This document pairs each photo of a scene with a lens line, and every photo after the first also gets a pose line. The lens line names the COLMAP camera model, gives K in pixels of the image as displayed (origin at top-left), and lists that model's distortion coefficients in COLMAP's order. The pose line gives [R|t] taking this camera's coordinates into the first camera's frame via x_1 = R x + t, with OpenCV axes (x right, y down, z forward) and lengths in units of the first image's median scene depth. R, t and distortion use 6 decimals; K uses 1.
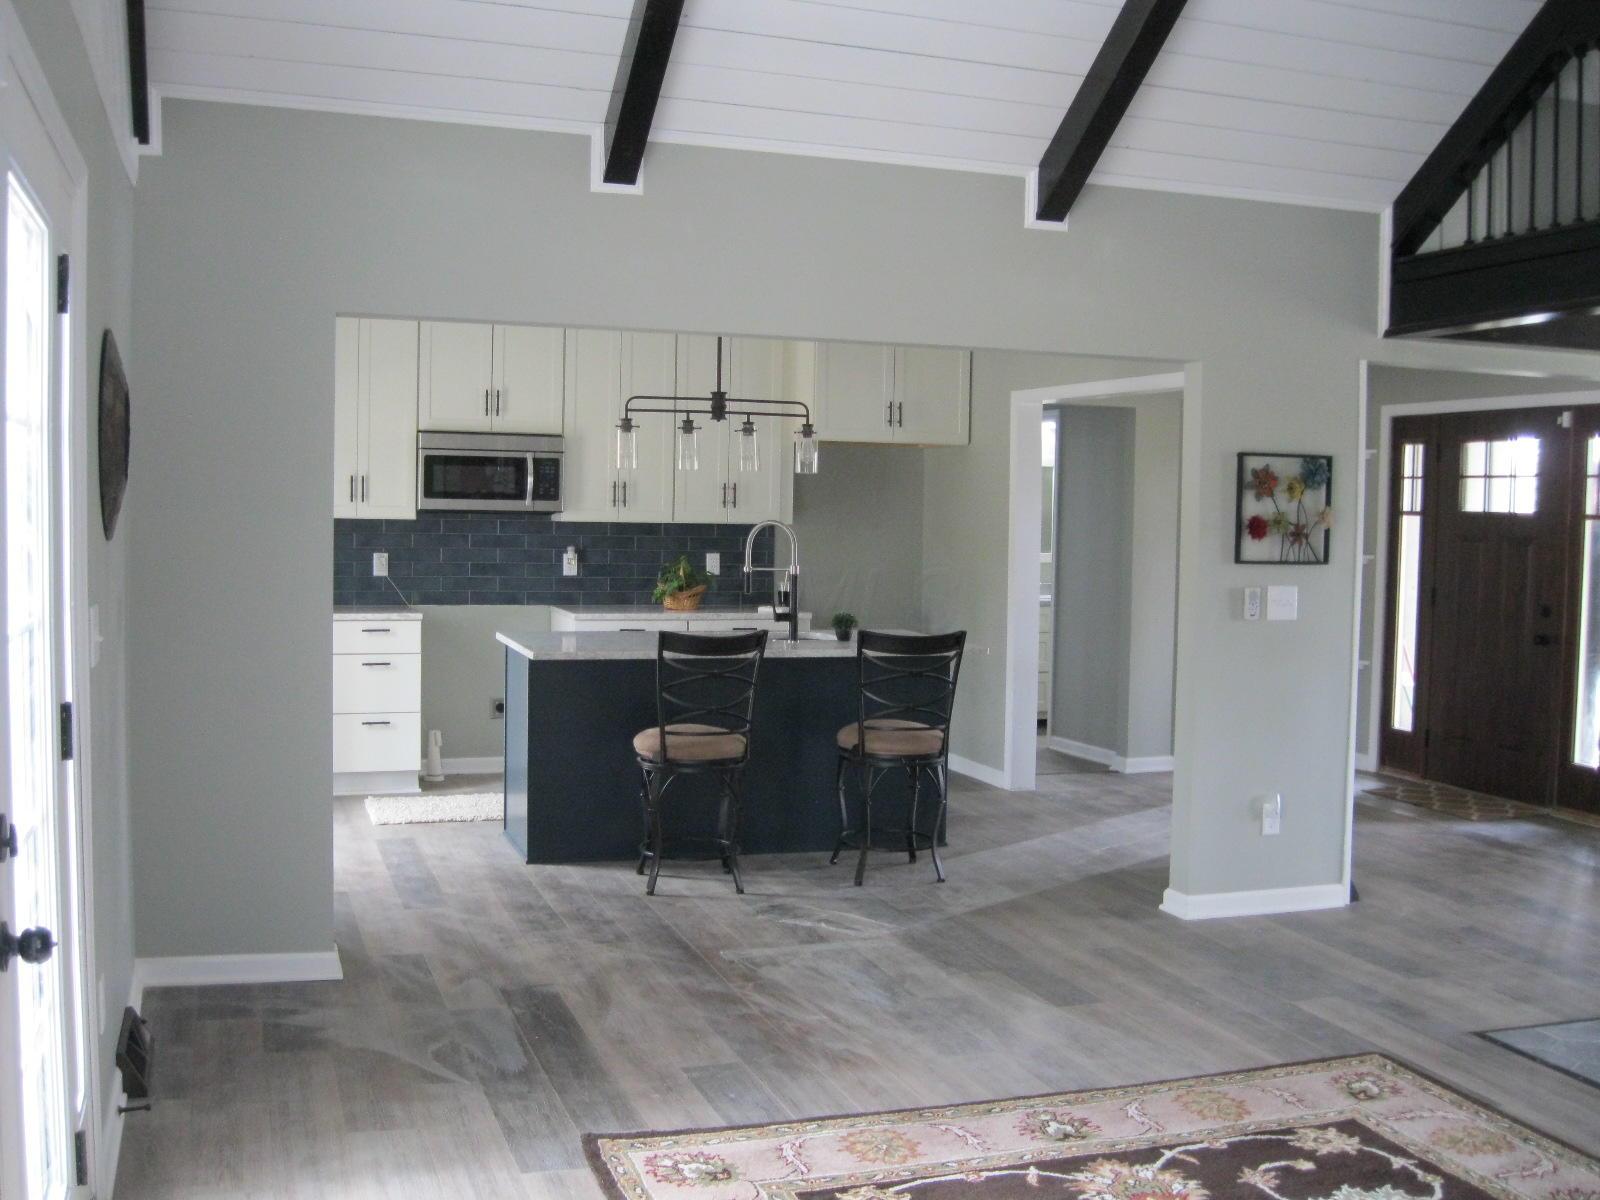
lens RADIAL K [[1623.2, 0, 766.9], [0, 1623.2, 597.9], [0, 0, 1]] dist [-0.124703, 0.054273]
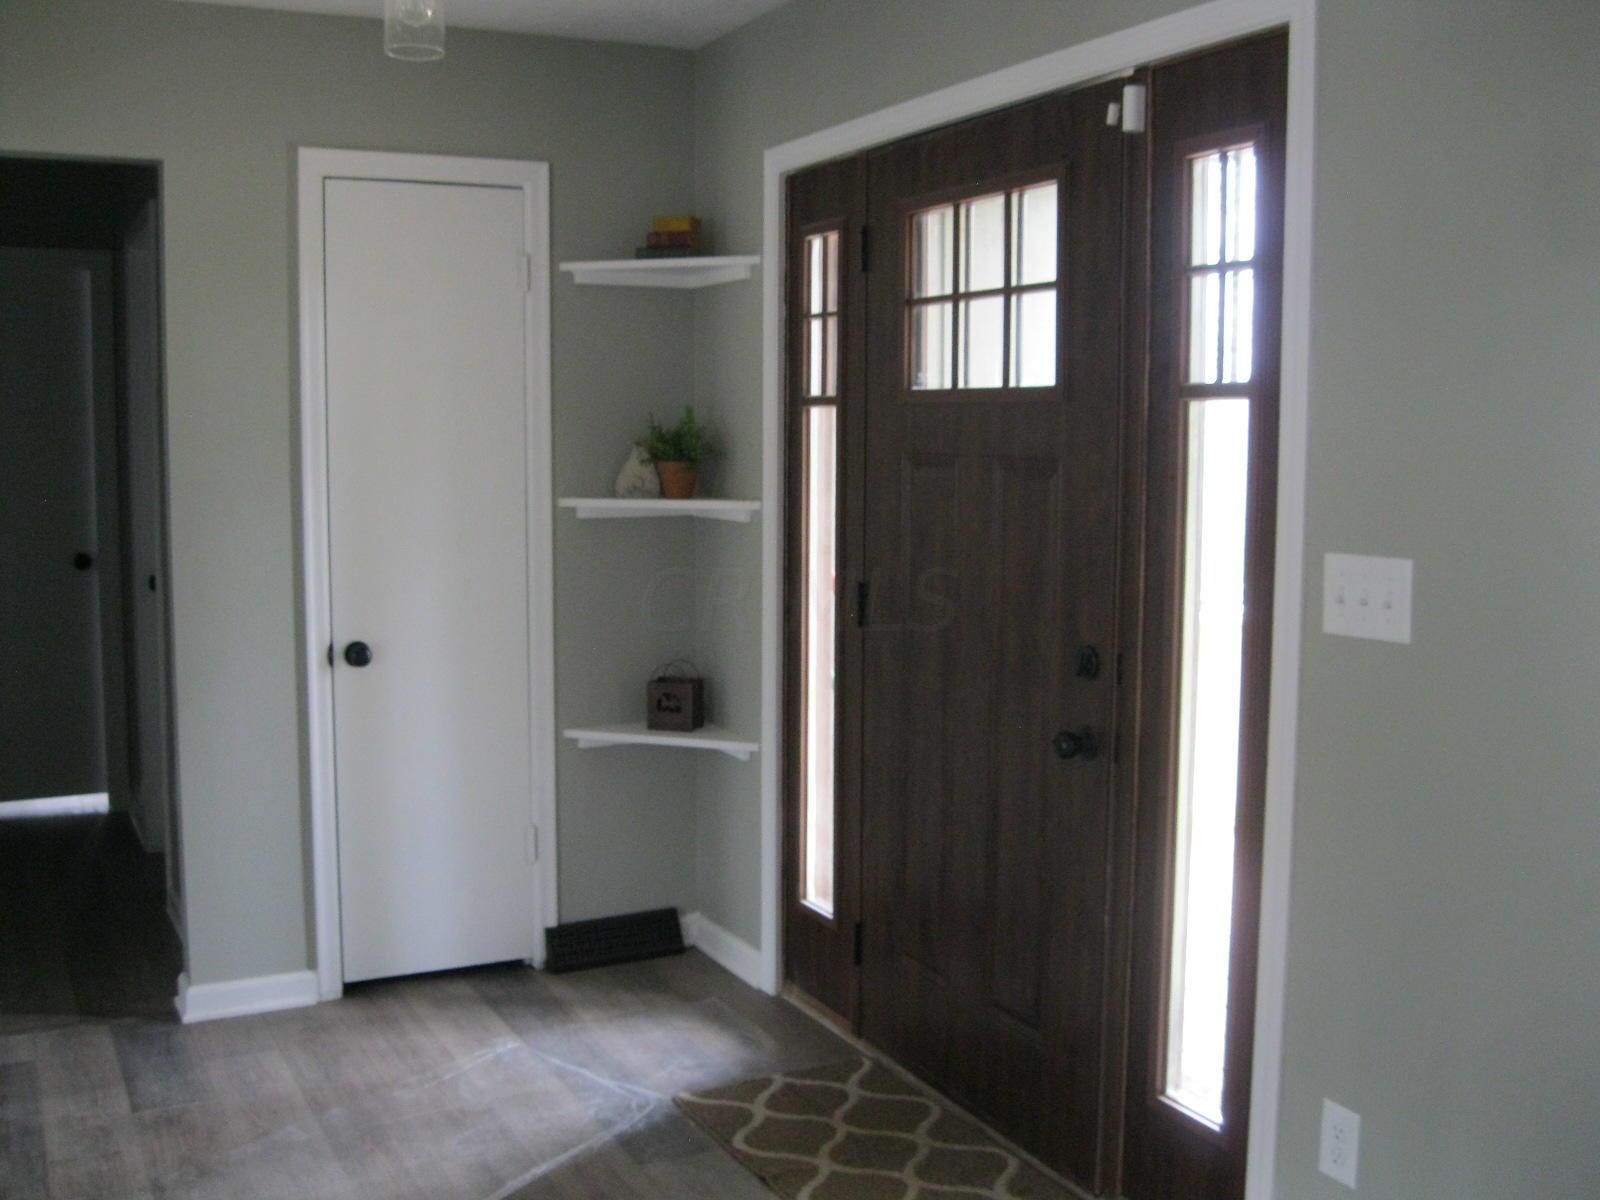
lens RADIAL K [[1623.2, 0, 766.9], [0, 1623.2, 597.9], [0, 0, 1]] dist [-0.124703, 0.054273]
pose [[0.988750, -0.026717, 0.147175, 0.374896], [0.020229, 0.998764, 0.045406, -0.024322], [-0.148206, -0.041918, 0.988068, 0.663670]]
